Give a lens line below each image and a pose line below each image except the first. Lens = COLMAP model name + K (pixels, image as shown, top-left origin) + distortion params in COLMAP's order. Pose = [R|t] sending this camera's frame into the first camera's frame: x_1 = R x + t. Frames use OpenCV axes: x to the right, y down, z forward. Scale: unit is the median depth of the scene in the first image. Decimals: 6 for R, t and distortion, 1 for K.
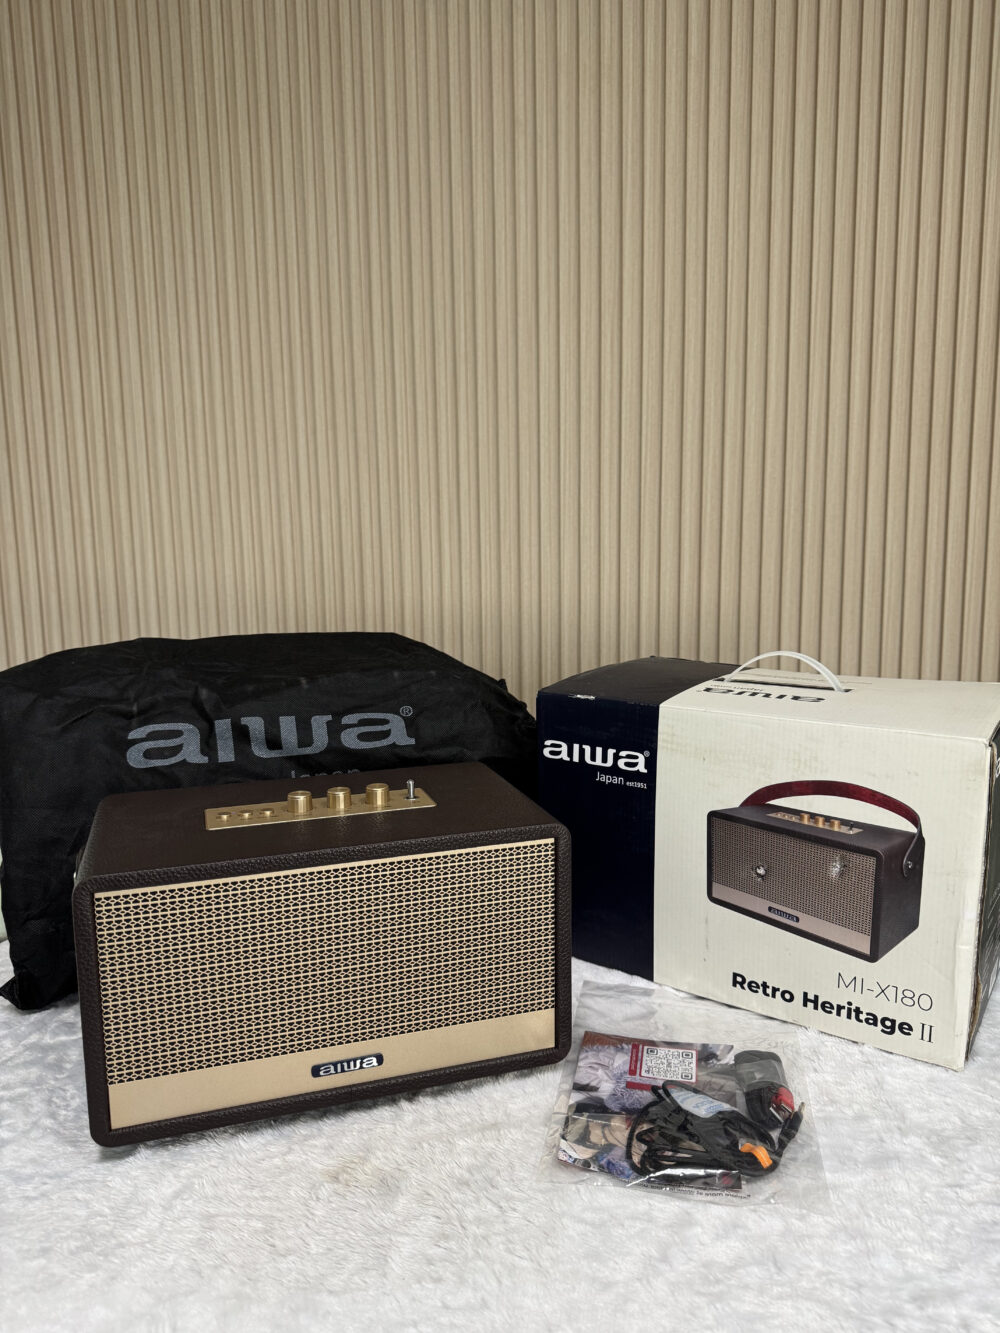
lens RADIAL K [[940.7, 0, 500.0], [0, 940.7, 666.5], [0, 0, 1]] dist [-0.014136, 0.003239]
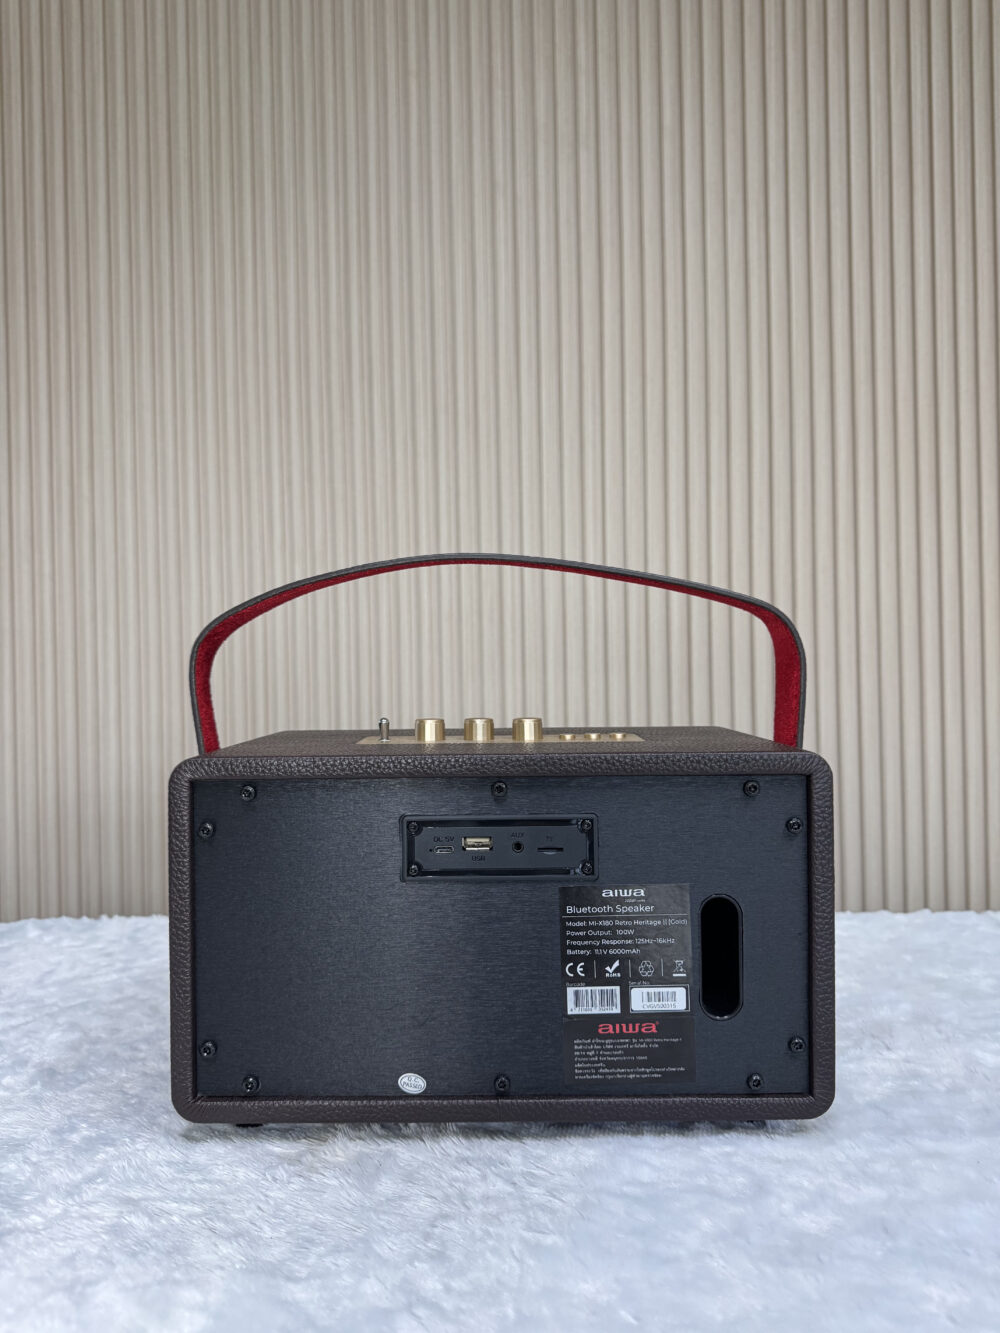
lens RADIAL K [[947.3, 0, 495.7], [0, 947.3, 670.0], [0, 0, 1]] dist [-0.007768, -0.003785]
pose [[0.999674, -0.002627, 0.025395, -0.010599], [0.006174, 0.990043, -0.140627, 0.086350], [-0.024773, 0.140738, 0.989737, 0.056793]]
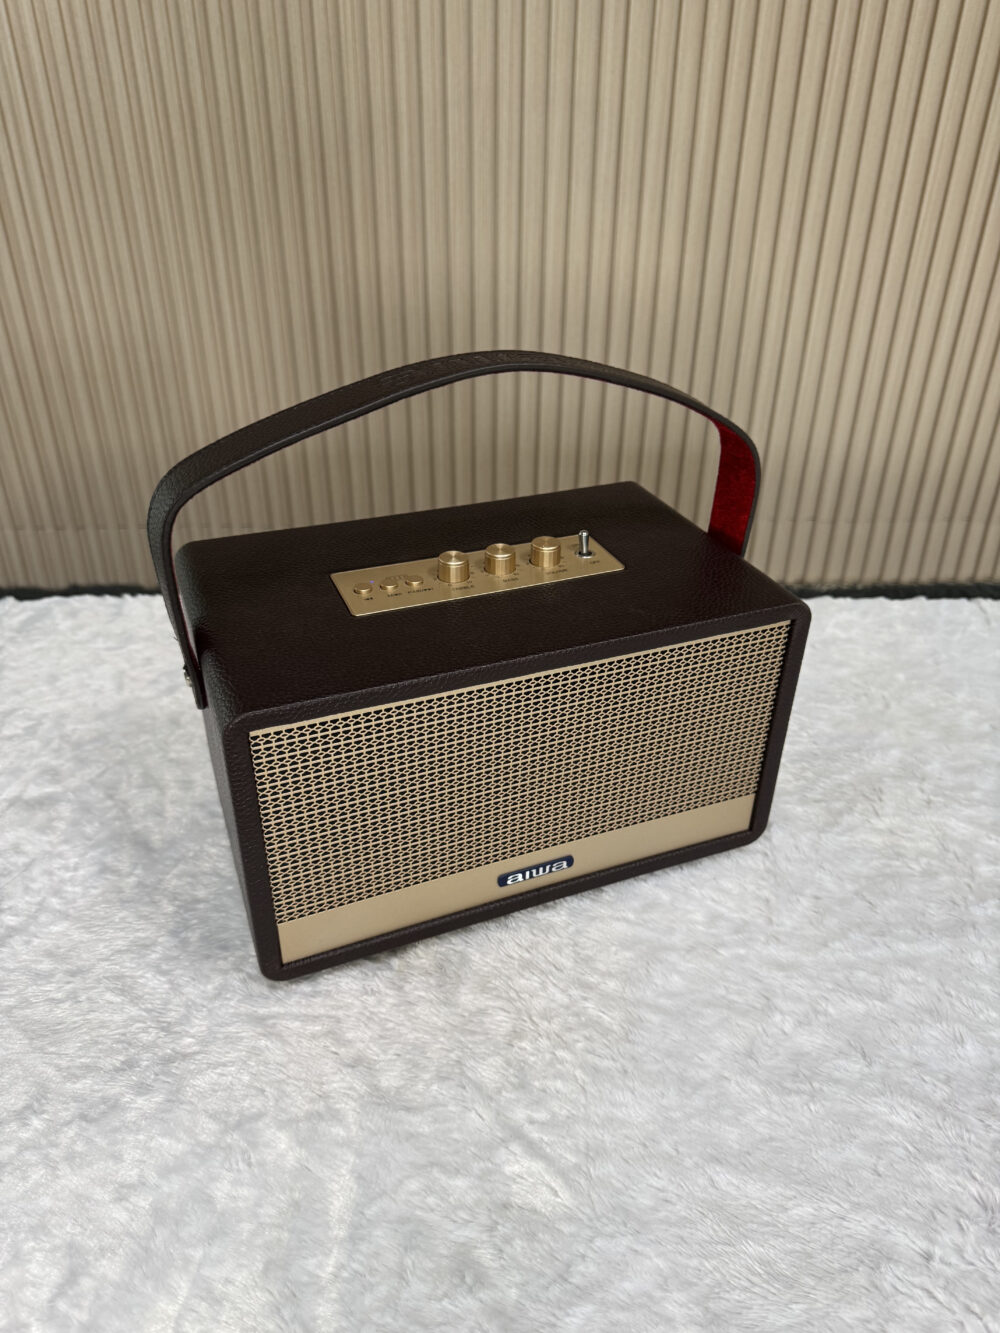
lens RADIAL K [[940.7, 0, 500.0], [0, 940.7, 666.5], [0, 0, 1]] dist [-0.014136, 0.003239]
pose [[0.997723, -0.021327, 0.063987, -0.039541], [-0.007235, 0.909378, 0.415908, -0.037774], [-0.067058, -0.415424, 0.907153, 0.090575]]
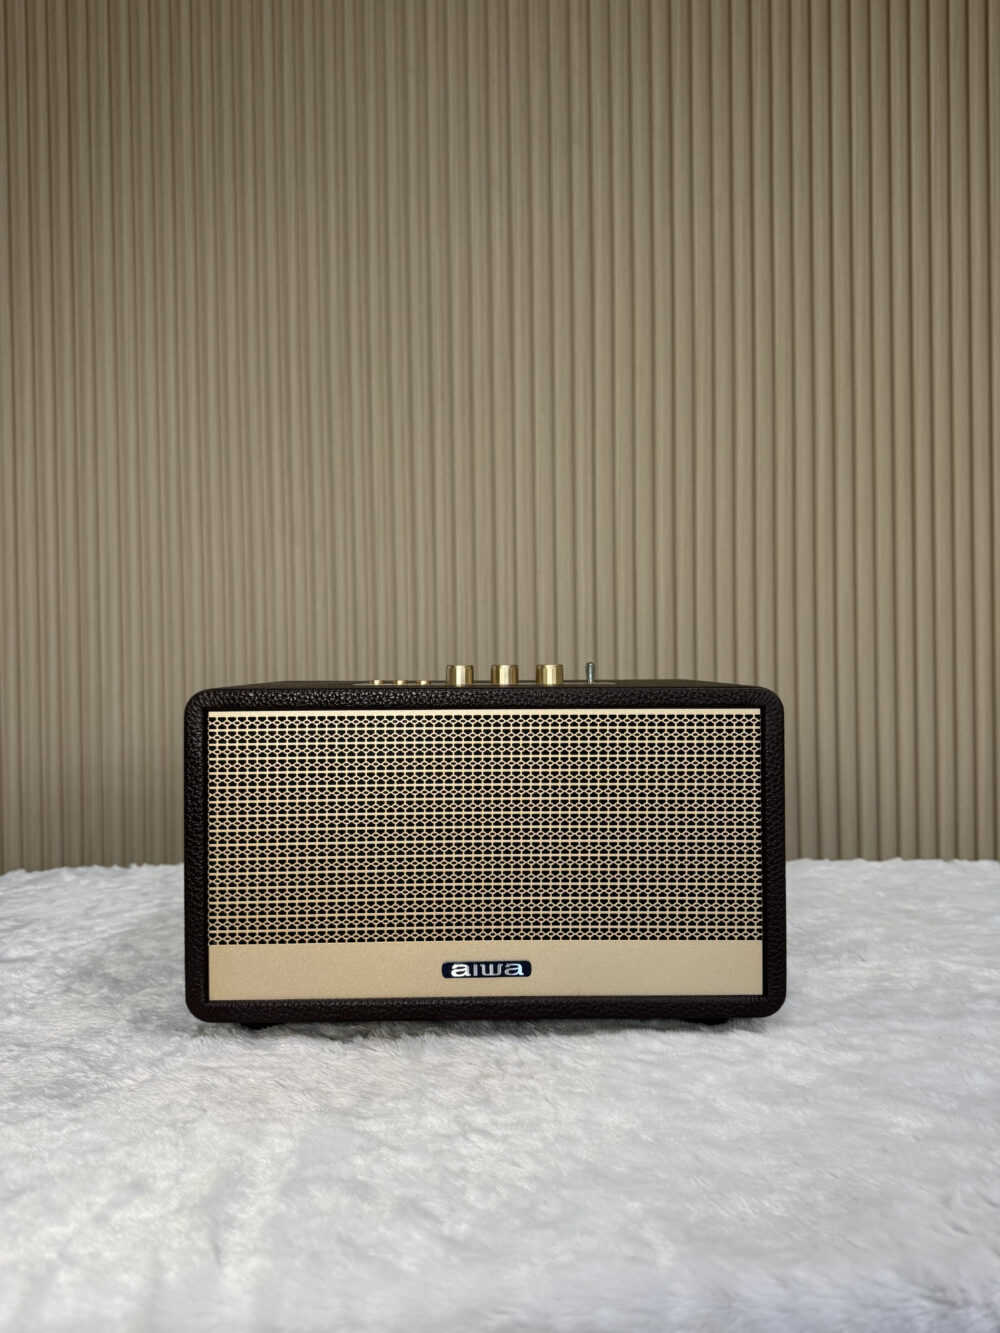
lens RADIAL K [[947.3, 0, 495.7], [0, 947.3, 670.0], [0, 0, 1]] dist [-0.007768, -0.003785]
pose [[0.998847, 0.002683, 0.047930, -0.027875], [0.003770, 0.990968, -0.134044, 0.107959], [-0.047857, 0.134070, 0.989816, 0.022536]]
